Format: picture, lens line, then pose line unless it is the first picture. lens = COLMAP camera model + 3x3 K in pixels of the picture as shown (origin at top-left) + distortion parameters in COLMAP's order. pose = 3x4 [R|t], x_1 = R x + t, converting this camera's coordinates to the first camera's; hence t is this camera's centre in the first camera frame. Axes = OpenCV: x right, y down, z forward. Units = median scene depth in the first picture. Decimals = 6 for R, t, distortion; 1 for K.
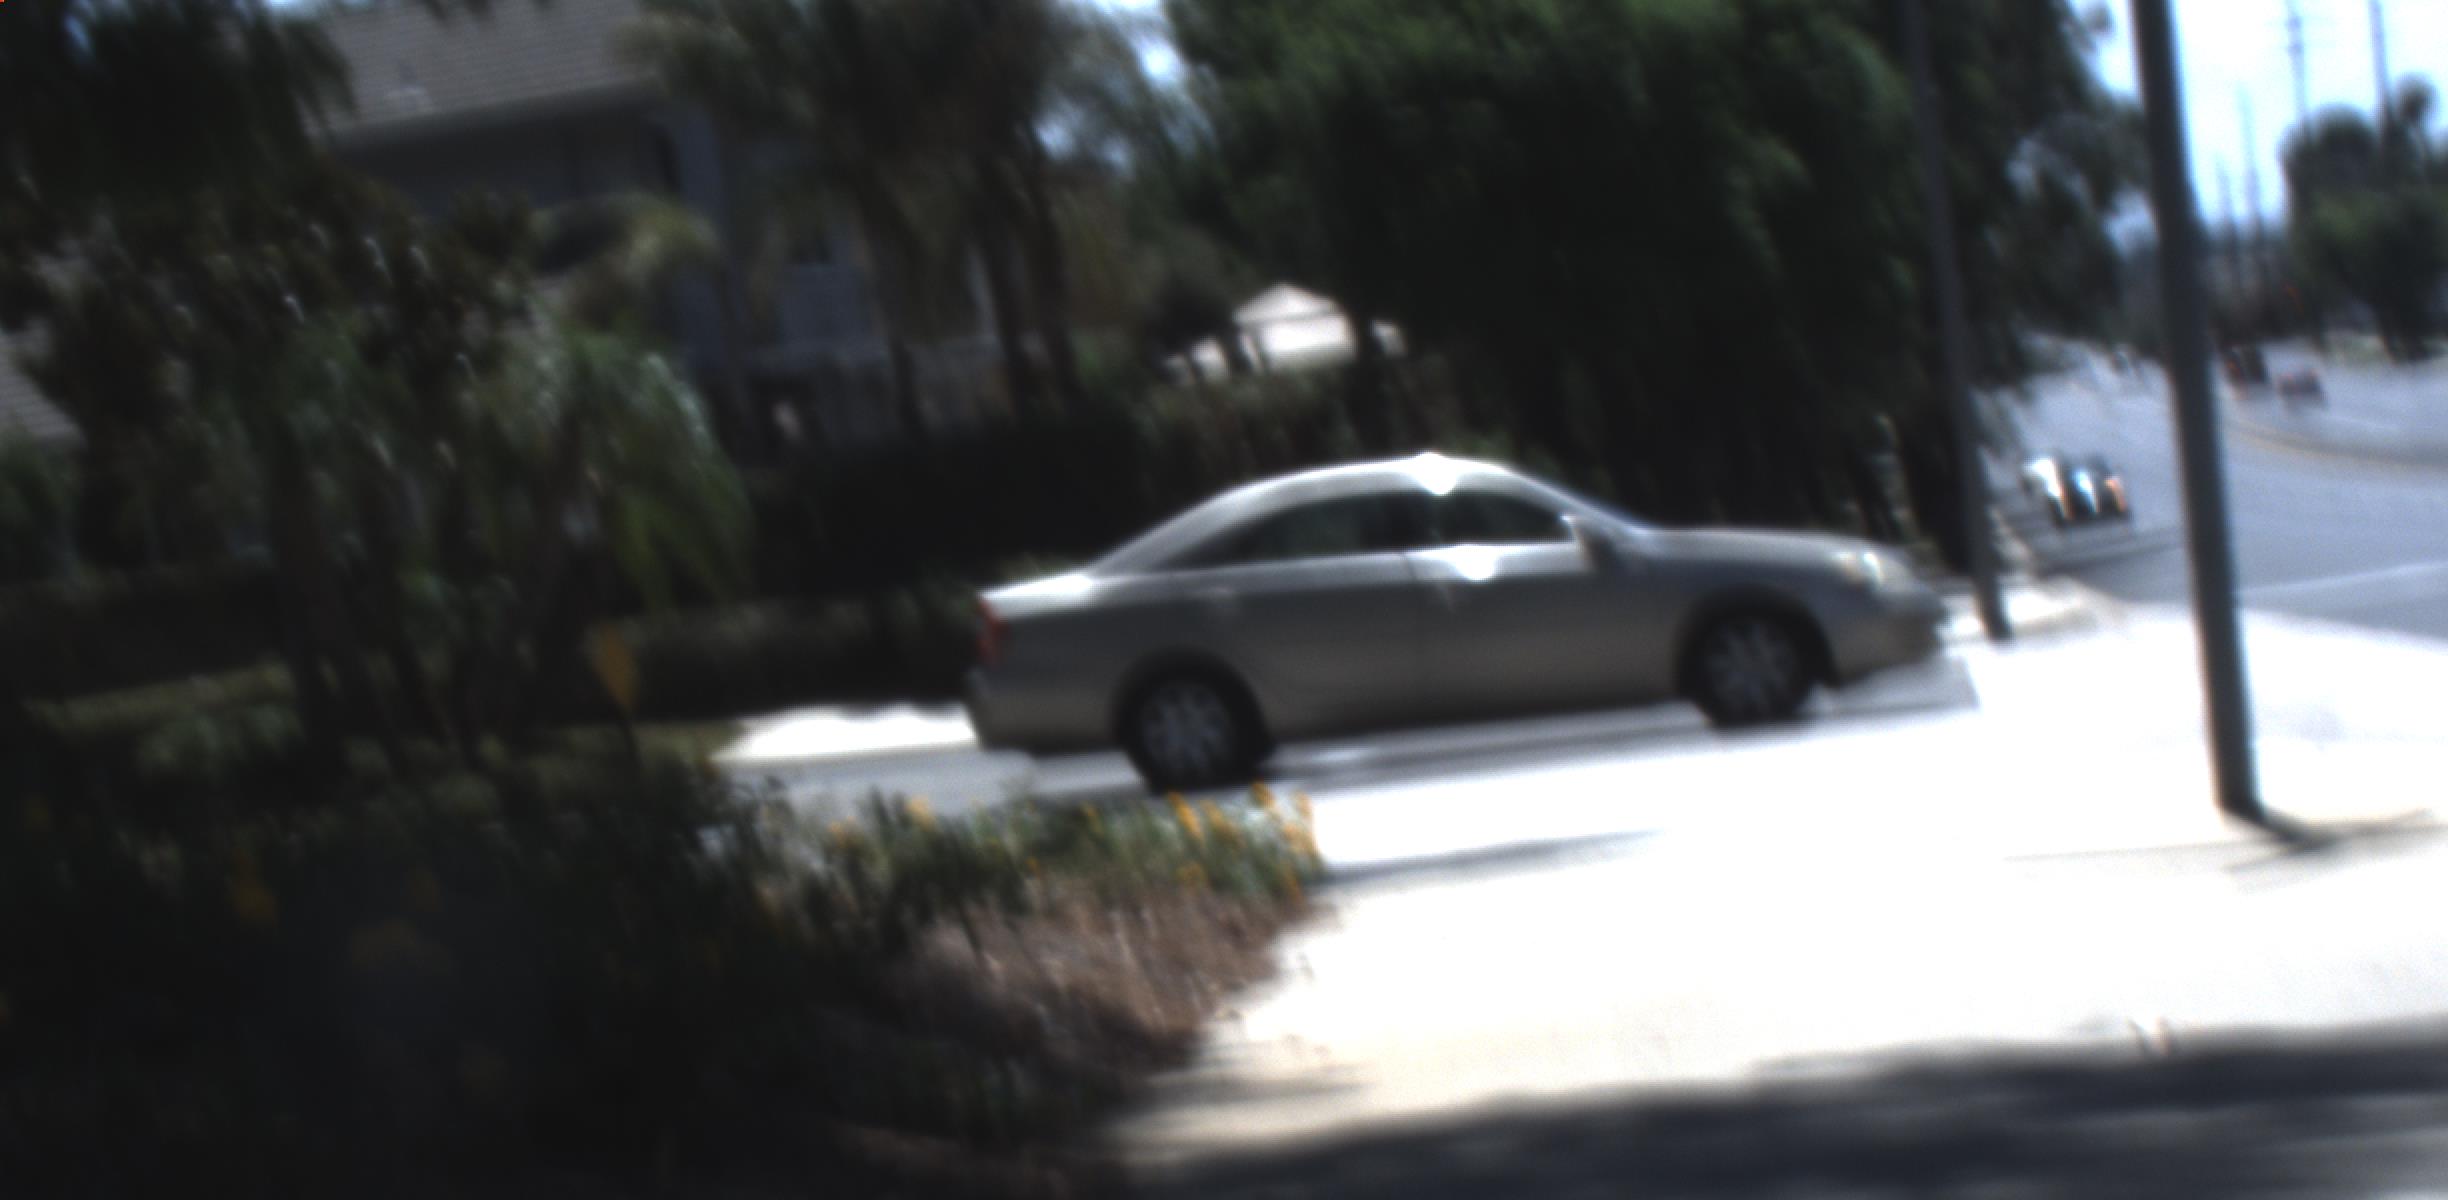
lens RADIAL K [[4758.8, 0, 1236.1], [0, 4758.8, 605.3], [0, 0, 1]] dist [-0.021175, 0.000000]
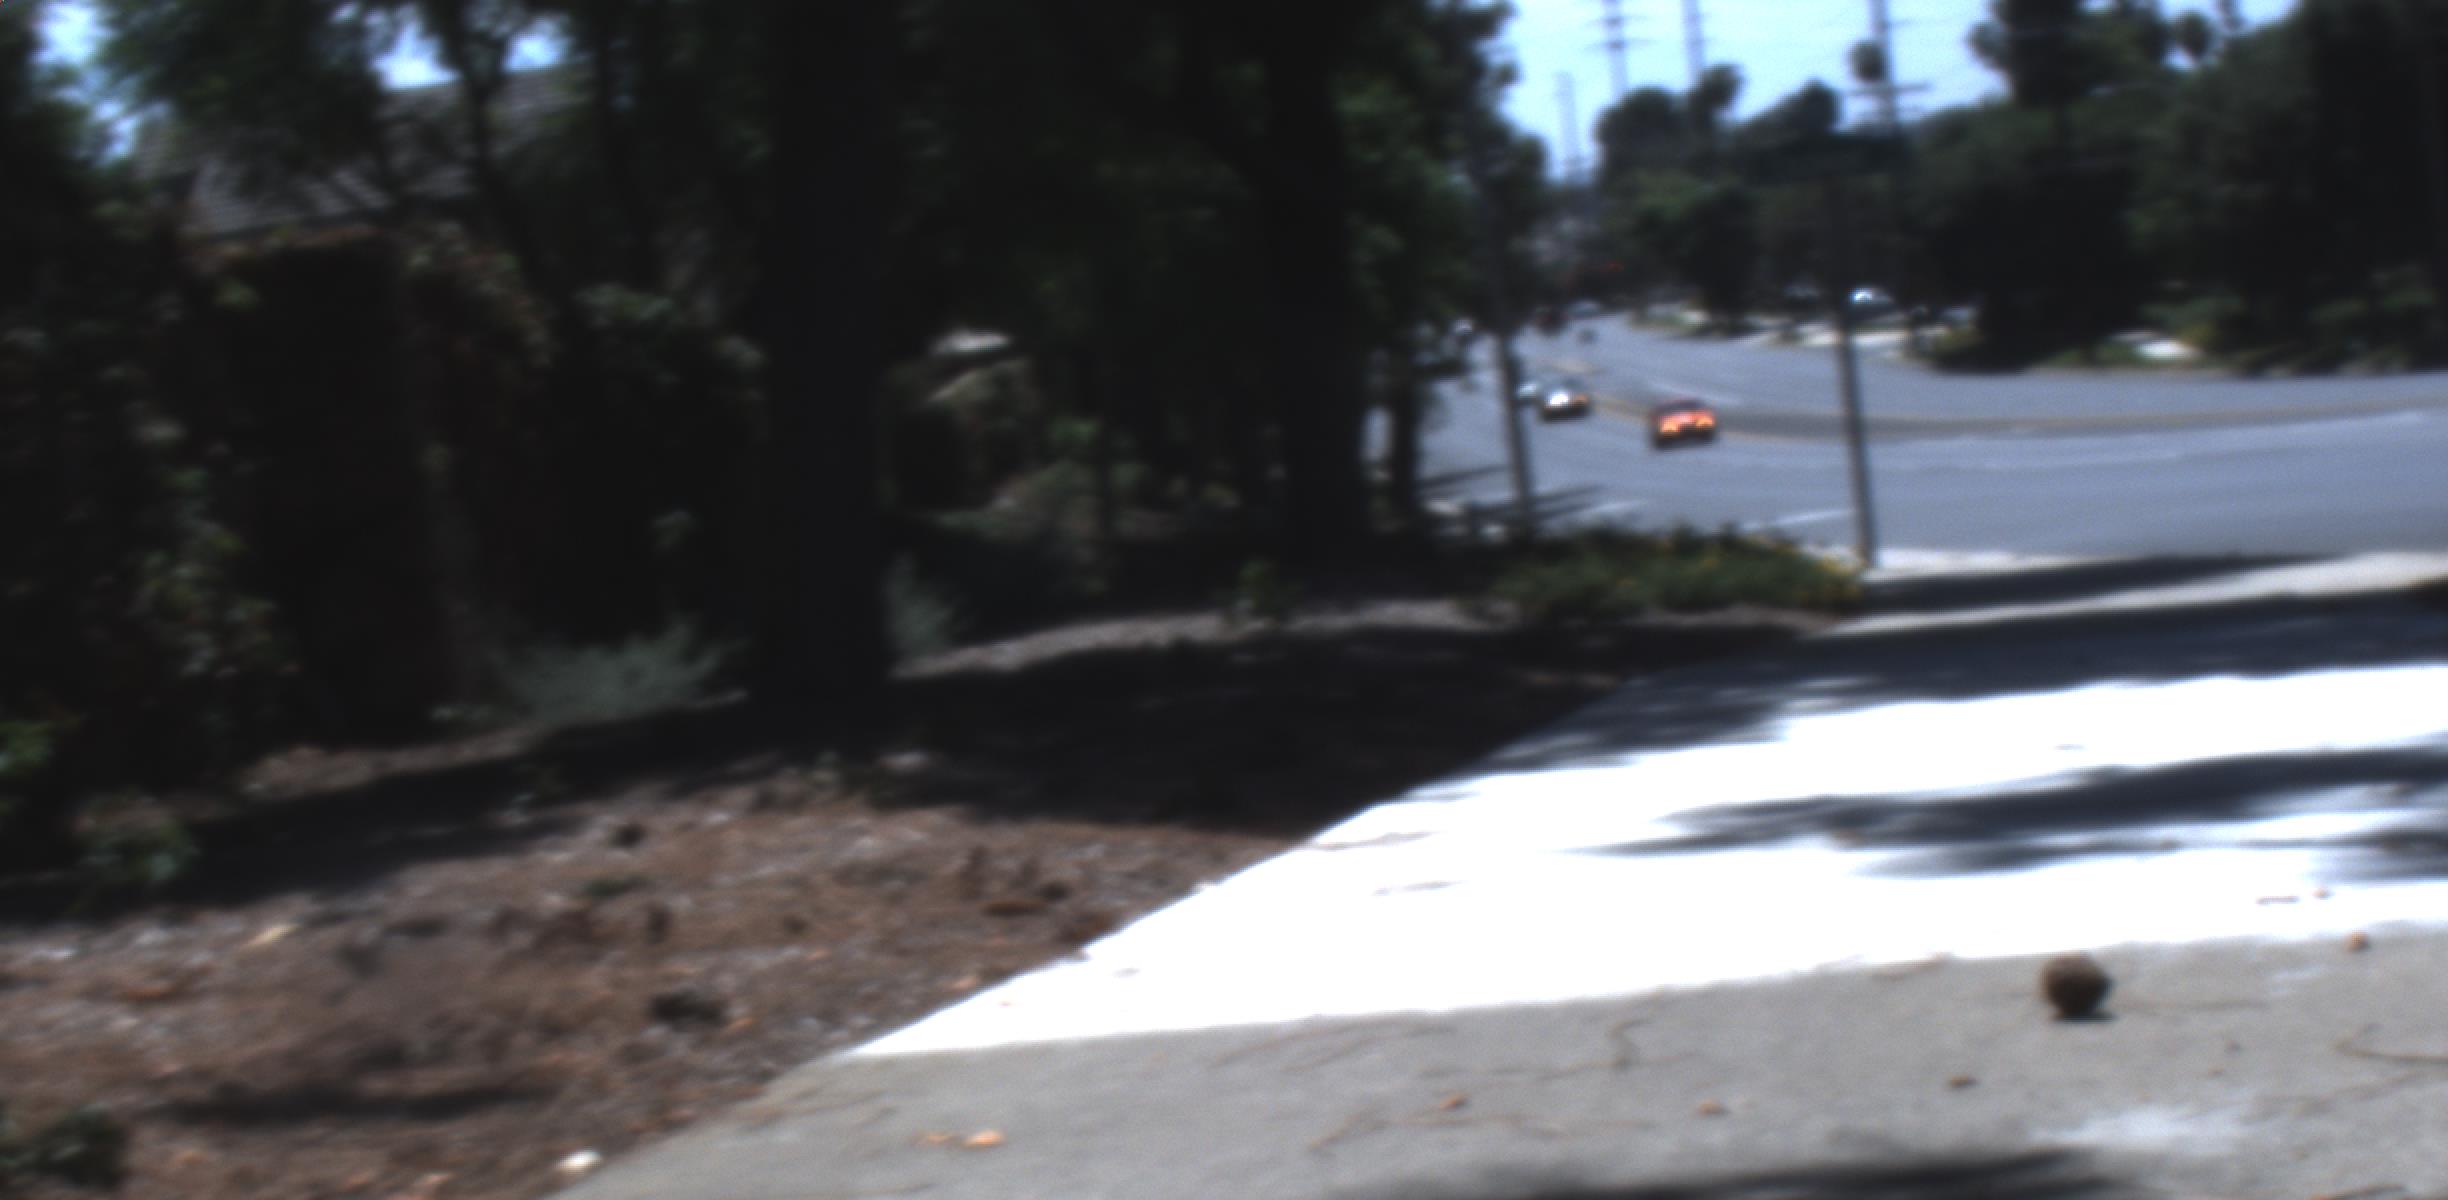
lens RADIAL K [[4834.8, 0, 1218.6], [0, 4834.8, 593.7], [0, 0, 1]] dist [-0.030766, 0.000000]
pose [[0.989952, -0.012558, 0.140848, -0.152887], [0.011813, 0.999911, 0.006122, 0.006735], [-0.140912, -0.004397, 0.990012, -0.492293]]
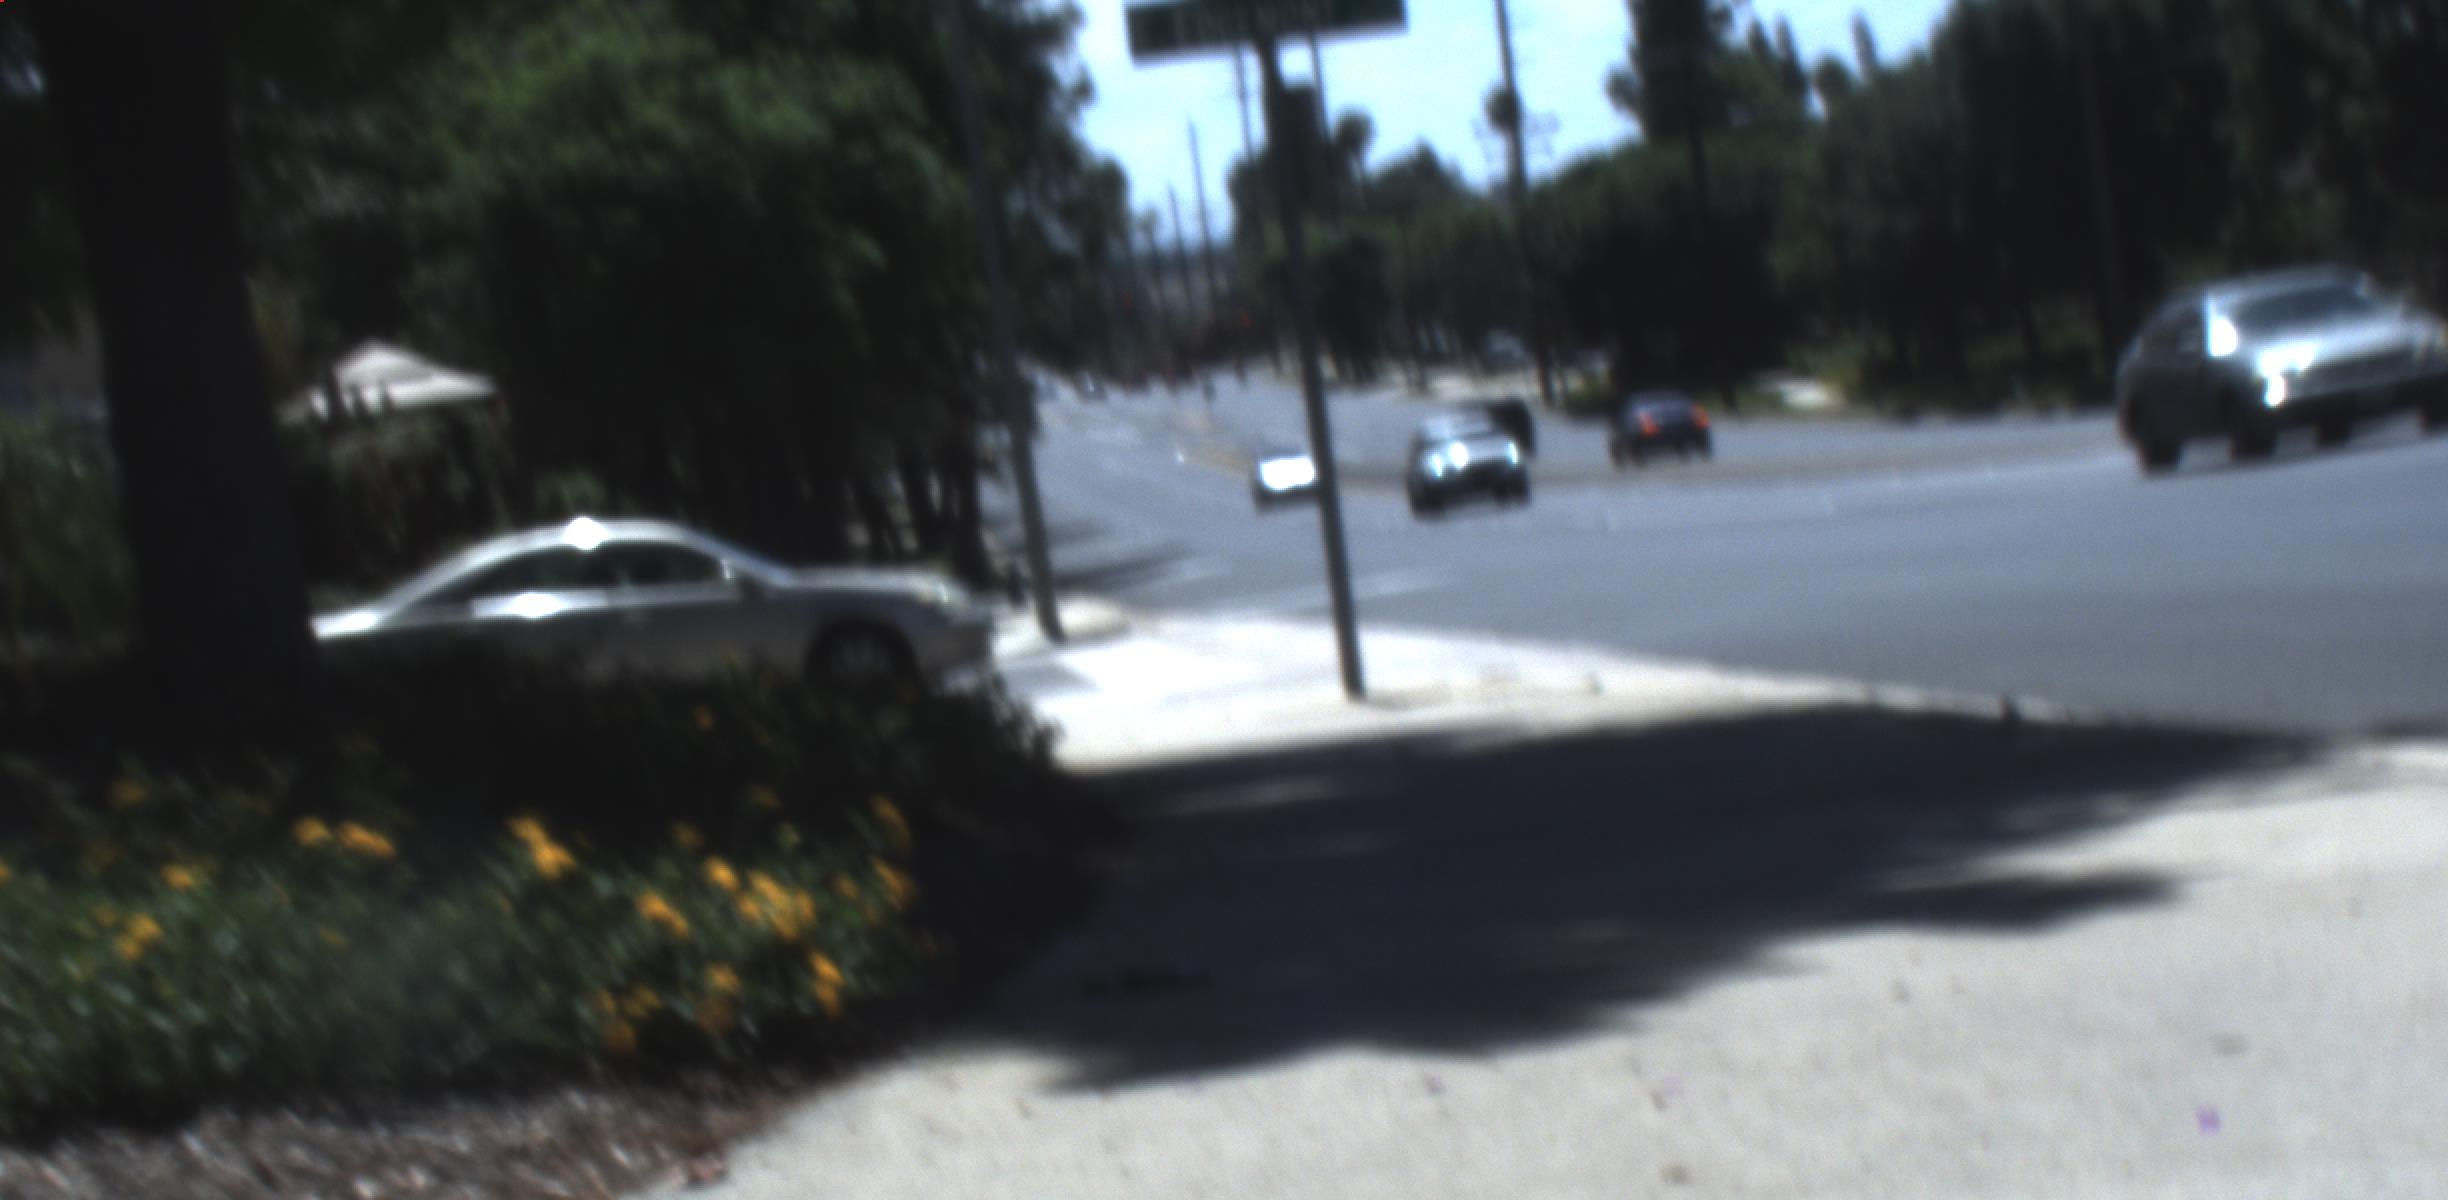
lens RADIAL K [[4834.8, 0, 1222.6], [0, 4834.8, 613.6], [0, 0, 1]] dist [-0.030766, 0.000000]
pose [[0.976821, -0.022744, 0.212844, -0.061413], [0.023546, 0.999722, -0.001232, 0.001768], [-0.212757, 0.006215, 0.977085, -0.219264]]
